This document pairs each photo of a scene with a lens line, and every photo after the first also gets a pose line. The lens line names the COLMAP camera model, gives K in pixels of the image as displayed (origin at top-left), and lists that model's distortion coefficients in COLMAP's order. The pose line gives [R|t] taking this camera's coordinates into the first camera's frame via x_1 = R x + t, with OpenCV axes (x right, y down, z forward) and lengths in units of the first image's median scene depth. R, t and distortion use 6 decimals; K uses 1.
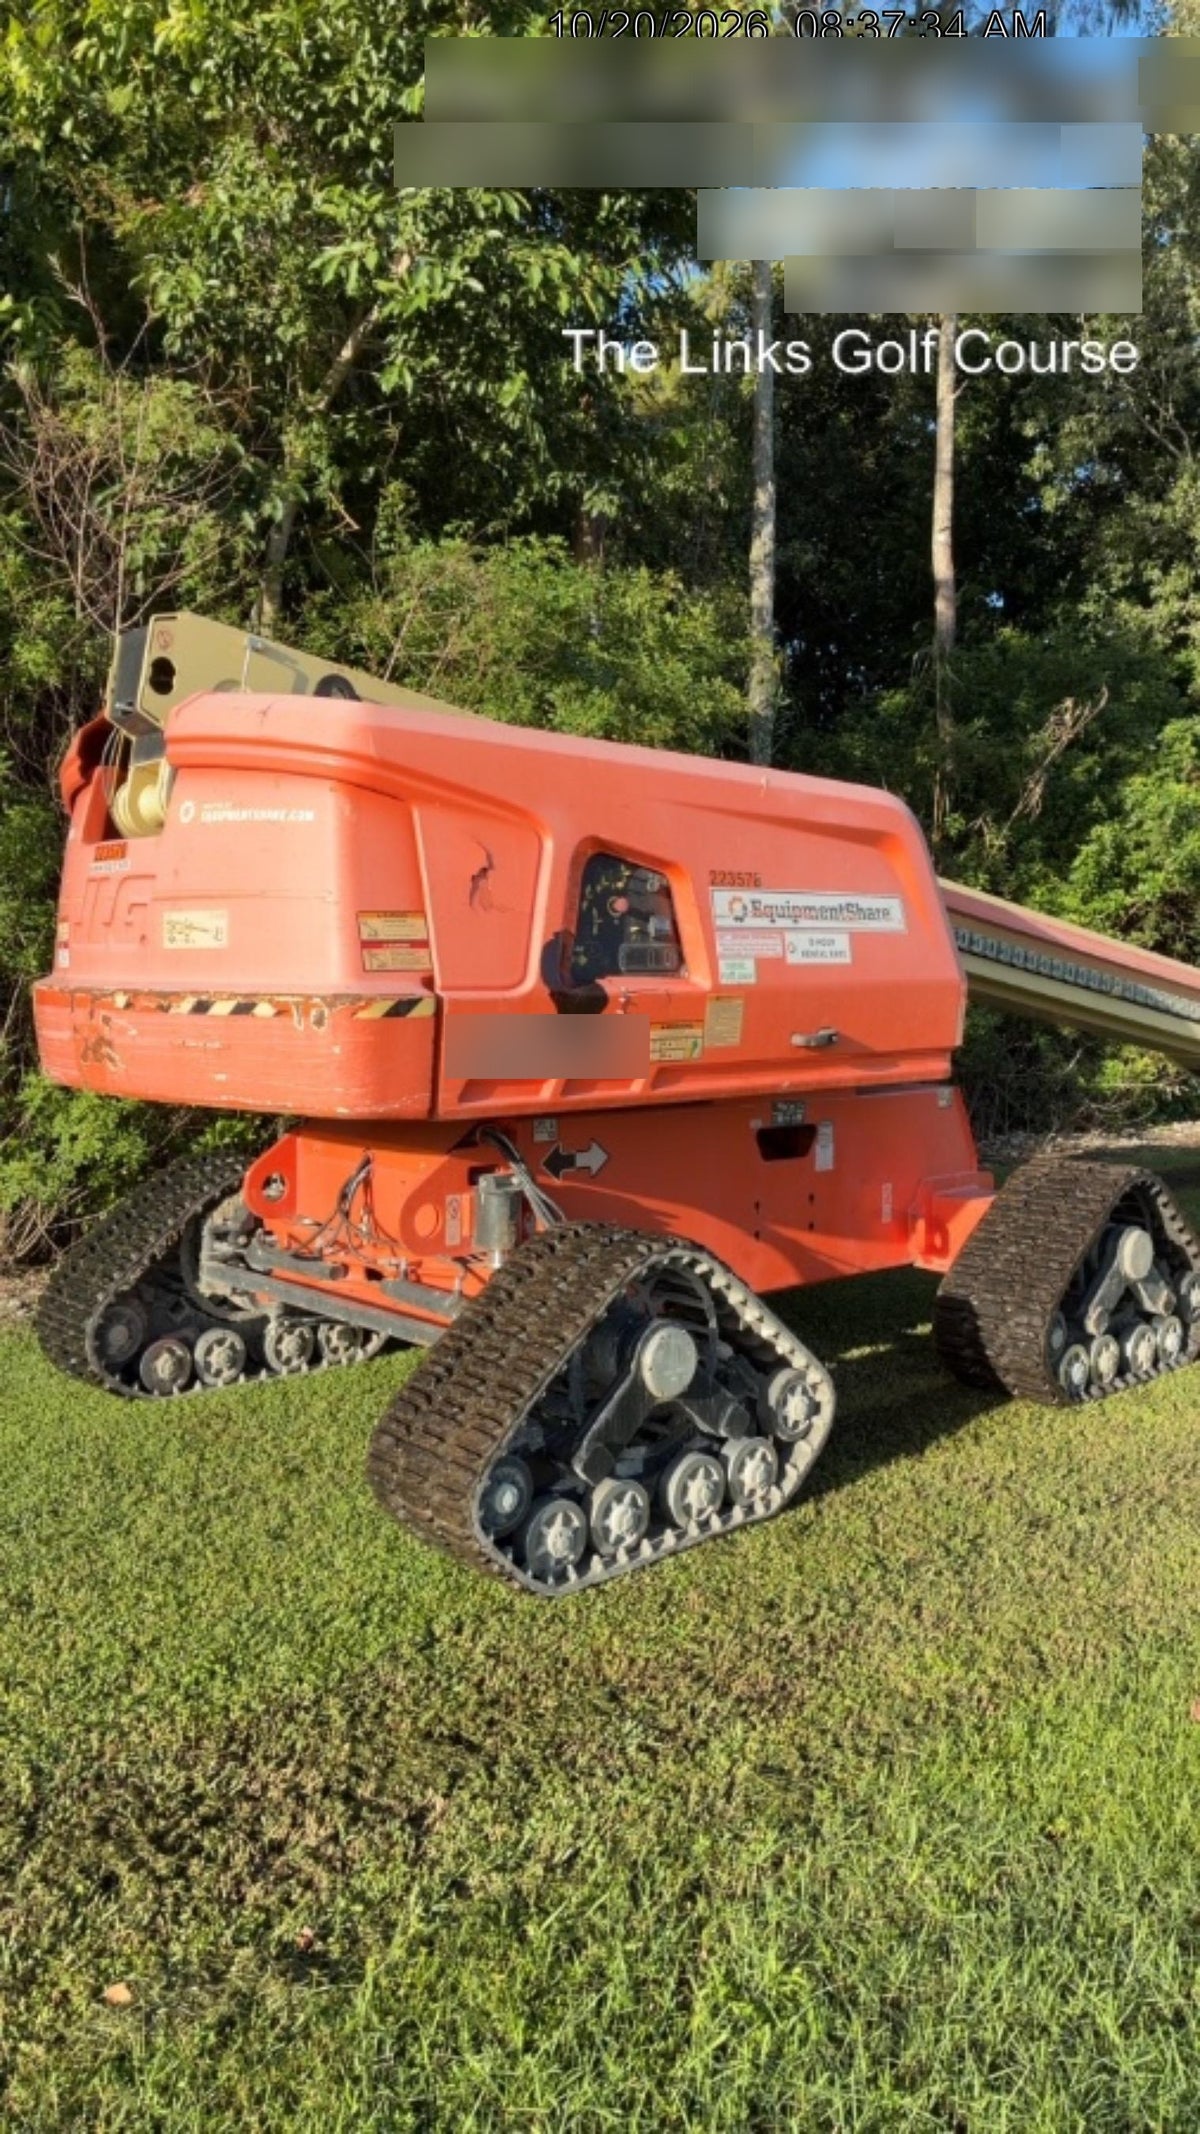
lens RADIAL K [[1728.6, 0, 589.9], [0, 1728.6, 1069.5], [0, 0, 1]] dist [0.037563, -0.021500]
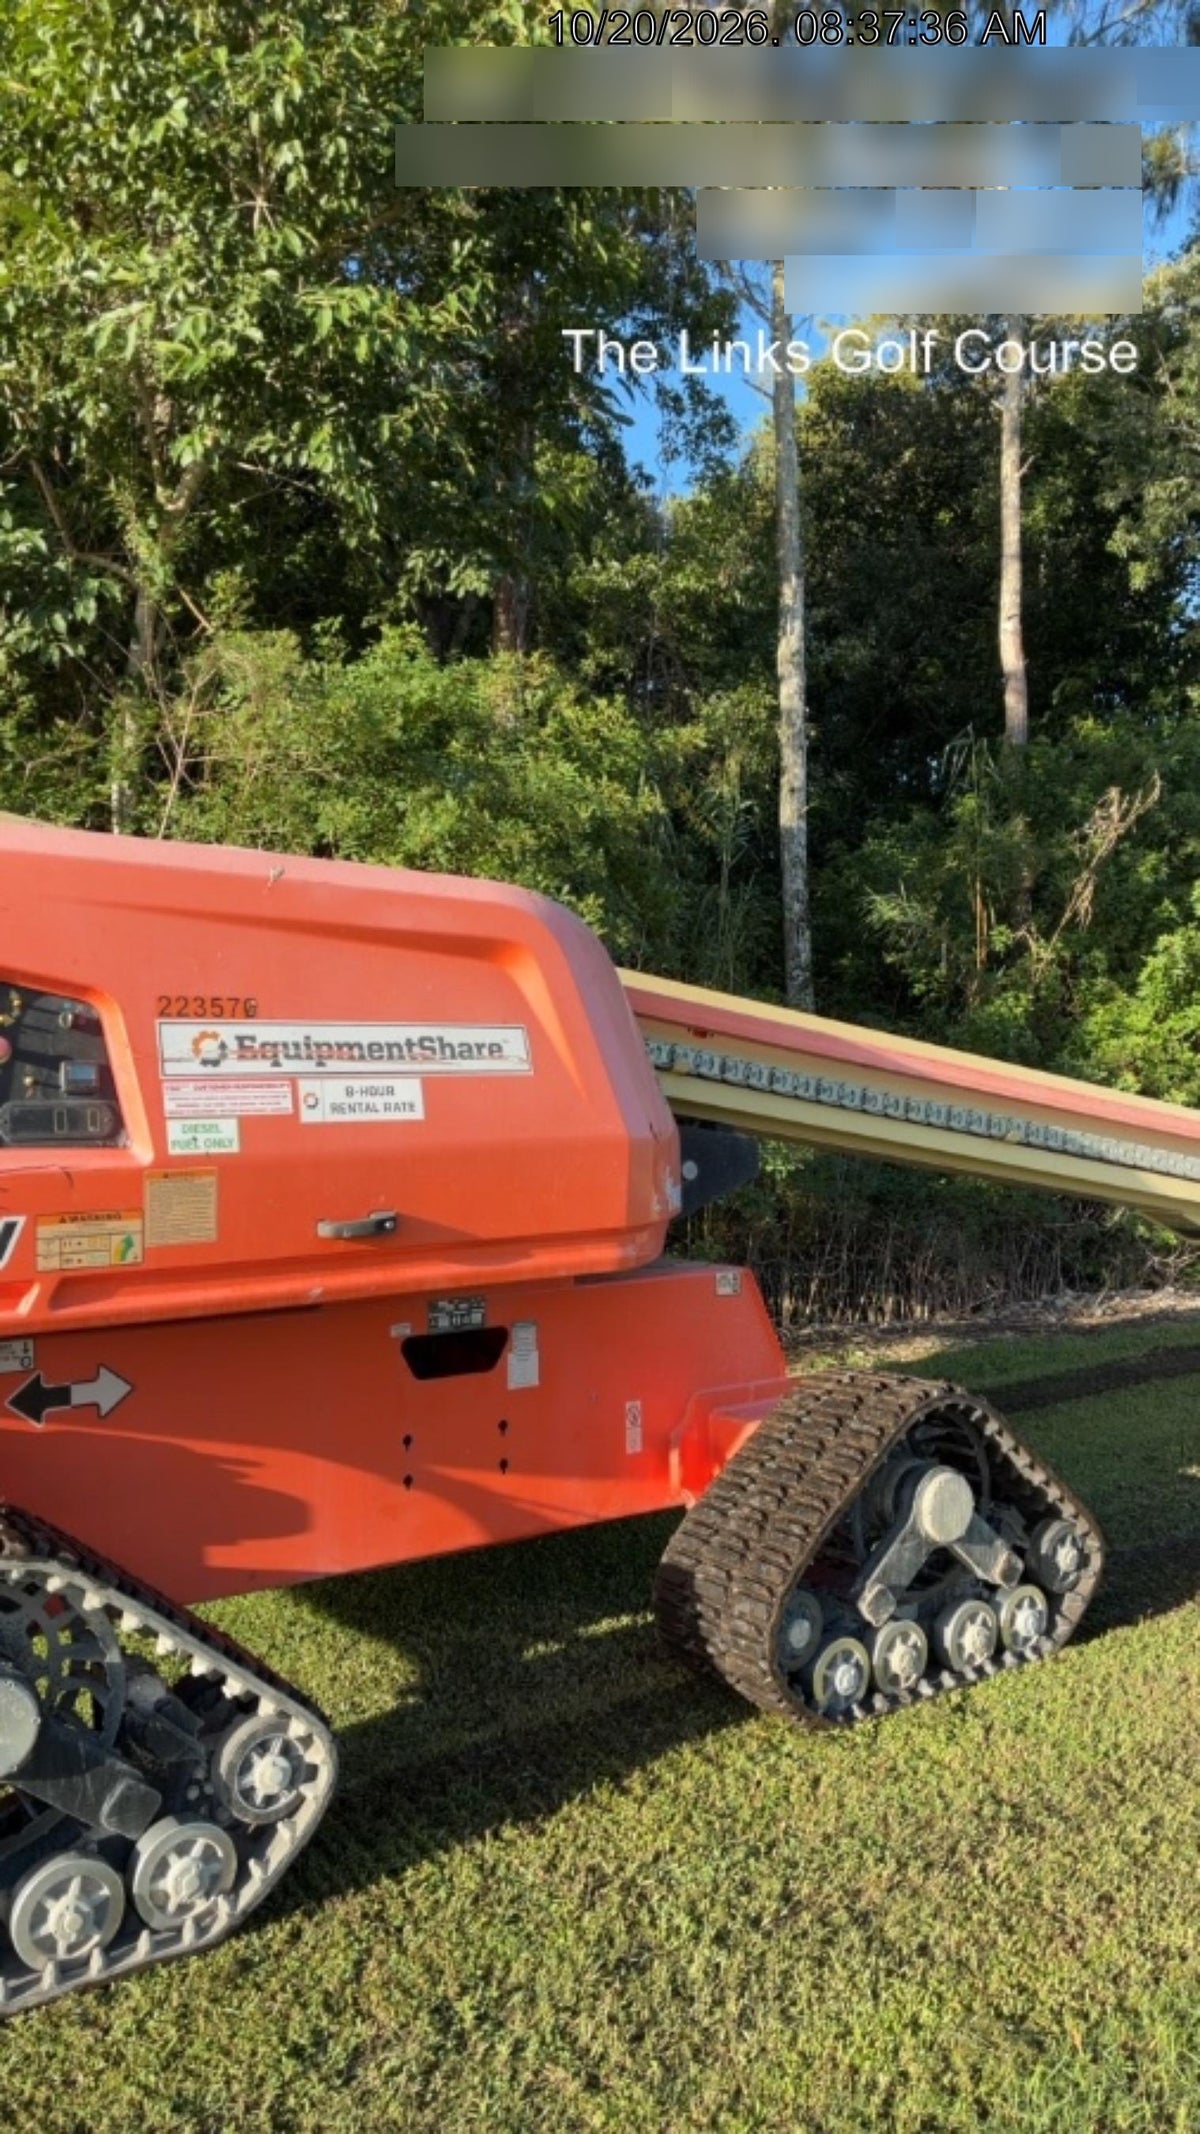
lens RADIAL K [[1728.6, 0, 605.3], [0, 1728.6, 1087.4], [0, 0, 1]] dist [0.037563, -0.021500]
pose [[0.990777, -0.027585, -0.132668, 0.270363], [0.018239, 0.997299, -0.071155, -0.018061], [0.134272, 0.068079, 0.988603, 0.249273]]
